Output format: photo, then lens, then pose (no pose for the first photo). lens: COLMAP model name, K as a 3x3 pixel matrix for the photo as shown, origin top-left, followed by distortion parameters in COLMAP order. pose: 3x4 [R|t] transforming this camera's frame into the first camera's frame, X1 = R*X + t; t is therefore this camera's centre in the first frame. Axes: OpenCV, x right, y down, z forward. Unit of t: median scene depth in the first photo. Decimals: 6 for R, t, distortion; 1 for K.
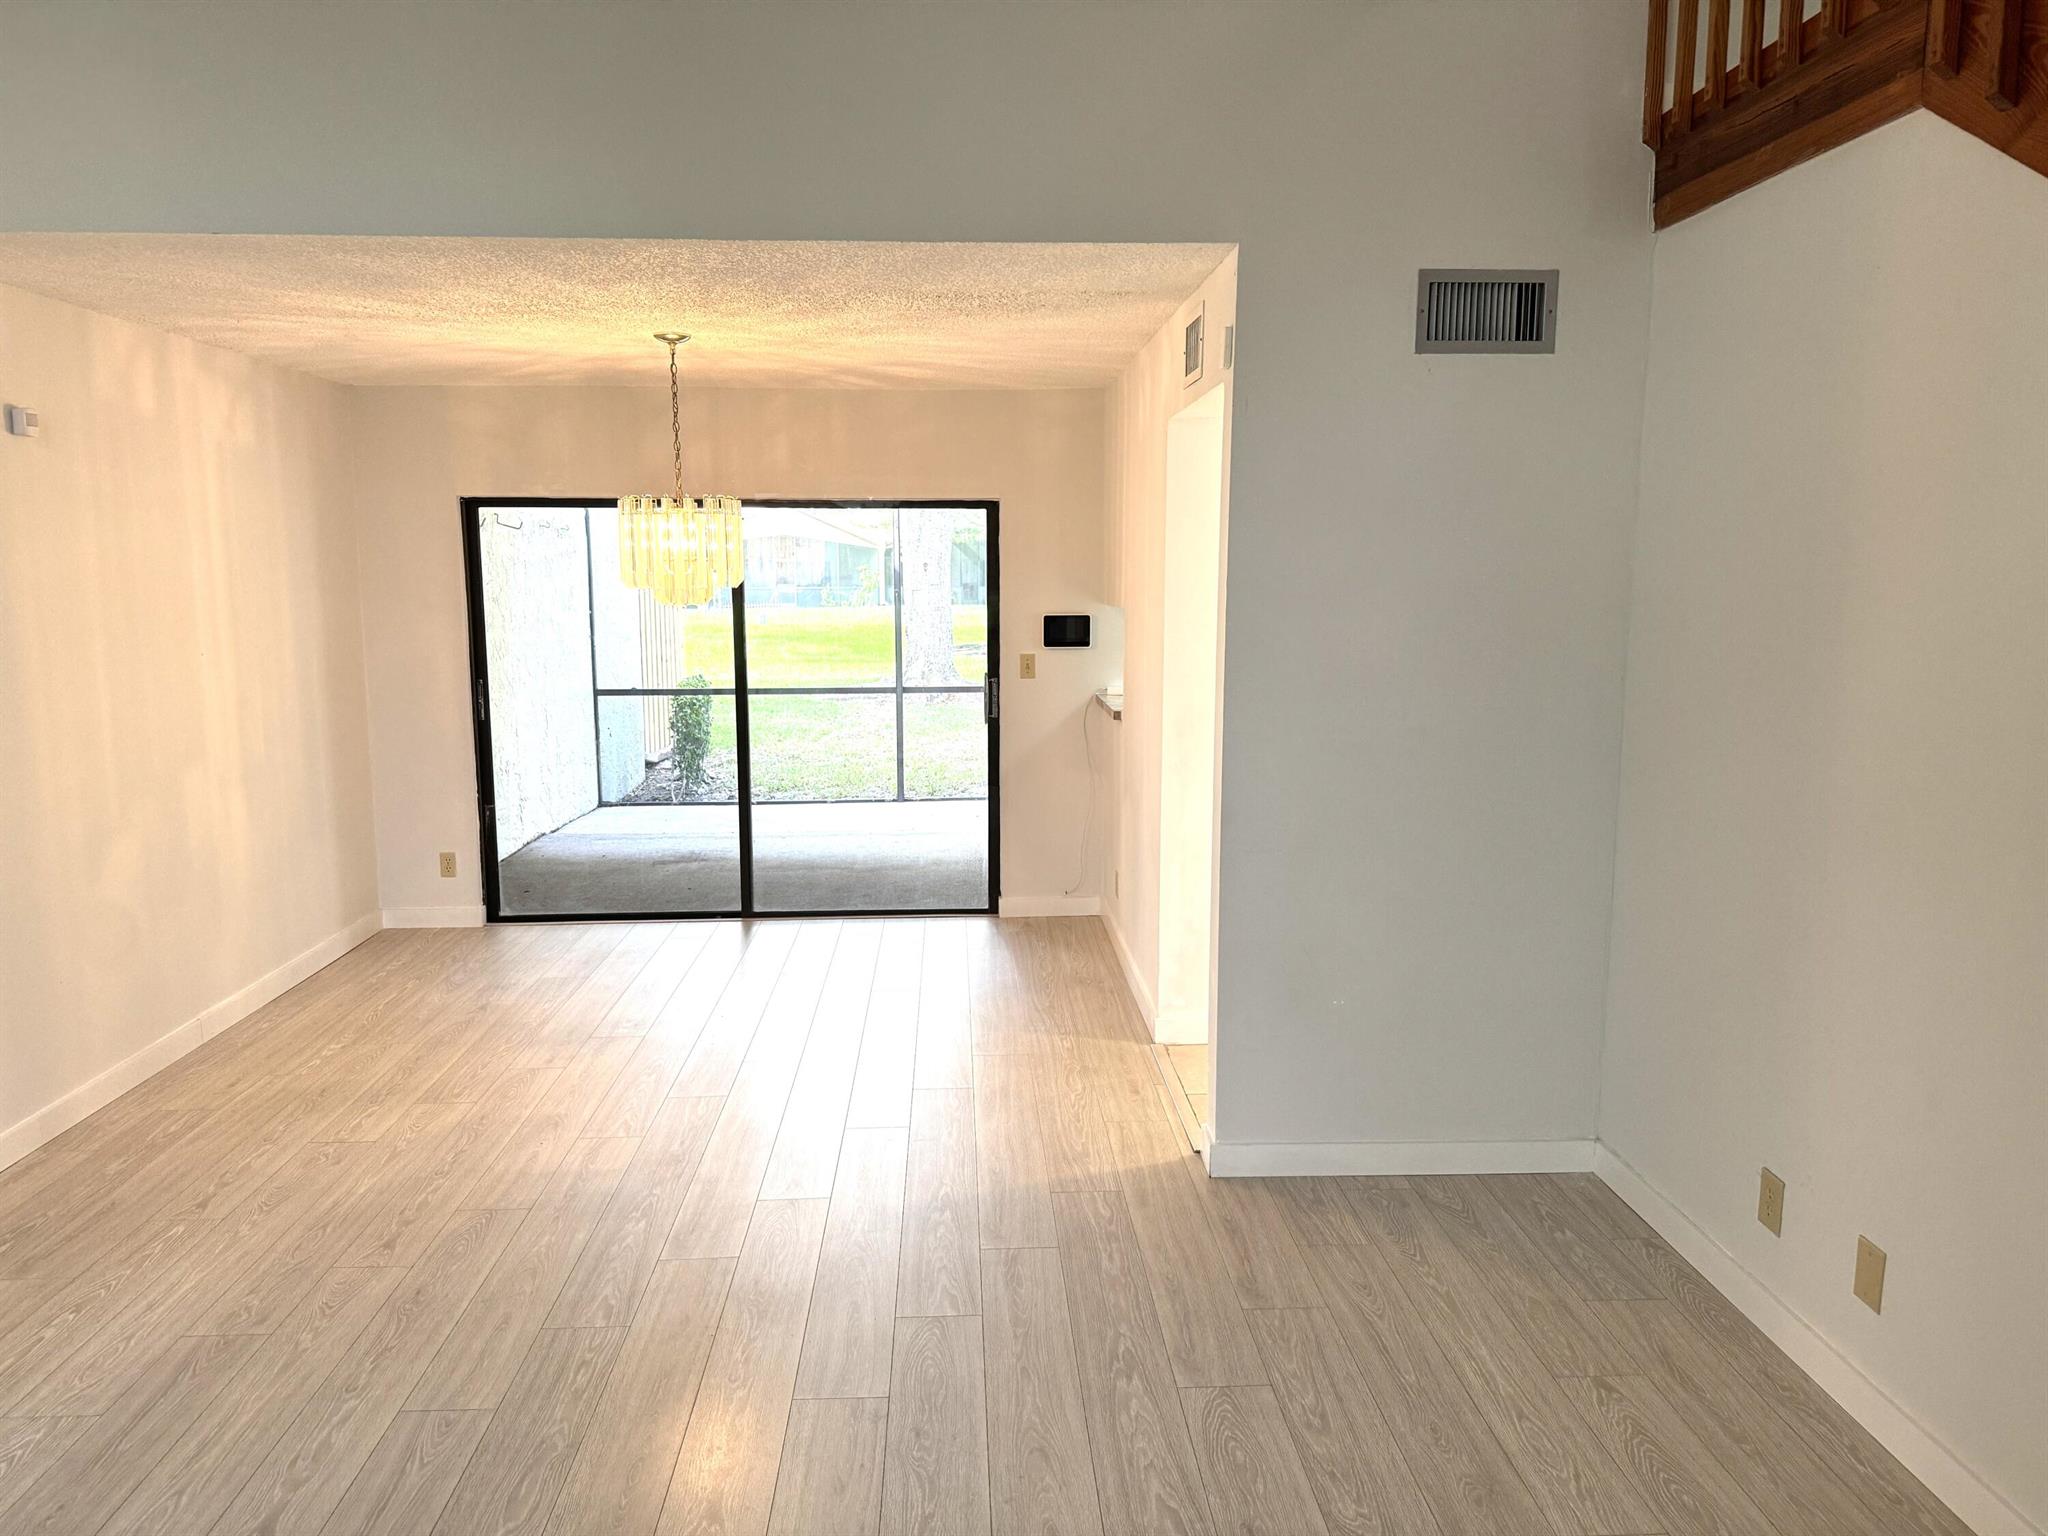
lens RADIAL K [[1442.0, 0, 1024.0], [0, 1442.0, 768.0], [0, 0, 1]] dist [0.051920, -0.071651]
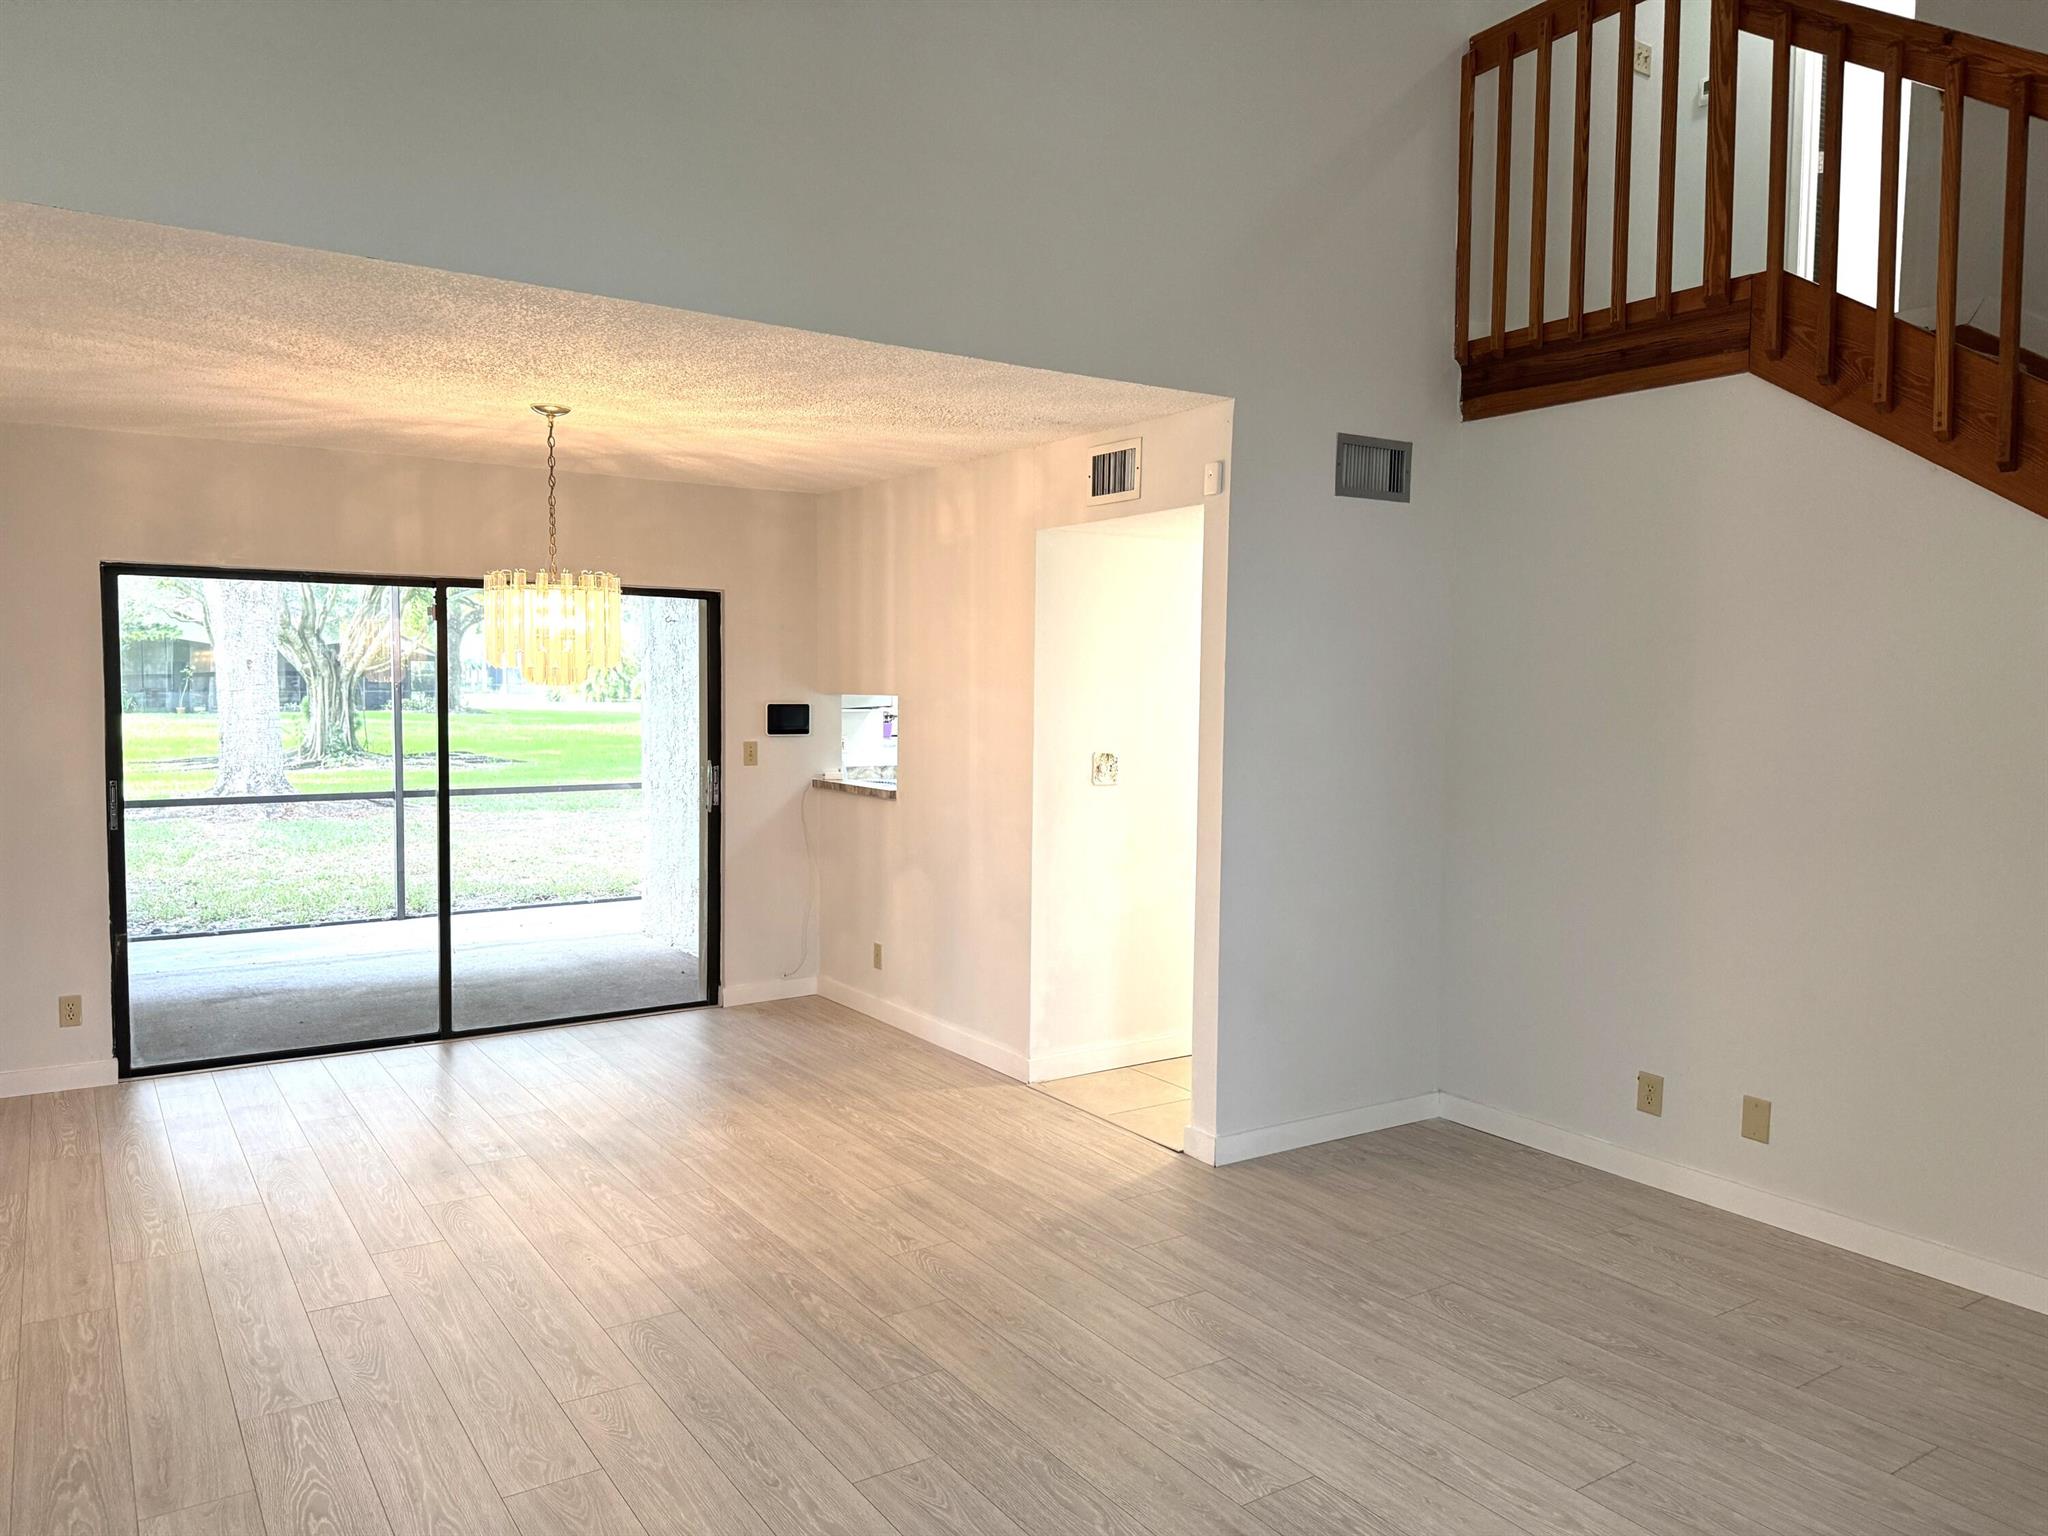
lens RADIAL K [[1442.0, 0, 1024.0], [0, 1442.0, 768.0], [0, 0, 1]] dist [0.051920, -0.071651]
pose [[0.855499, -0.019544, 0.517435, -0.475125], [0.059025, 0.996455, -0.059950, 0.015833], [-0.514429, 0.081829, 0.853620, 0.037027]]
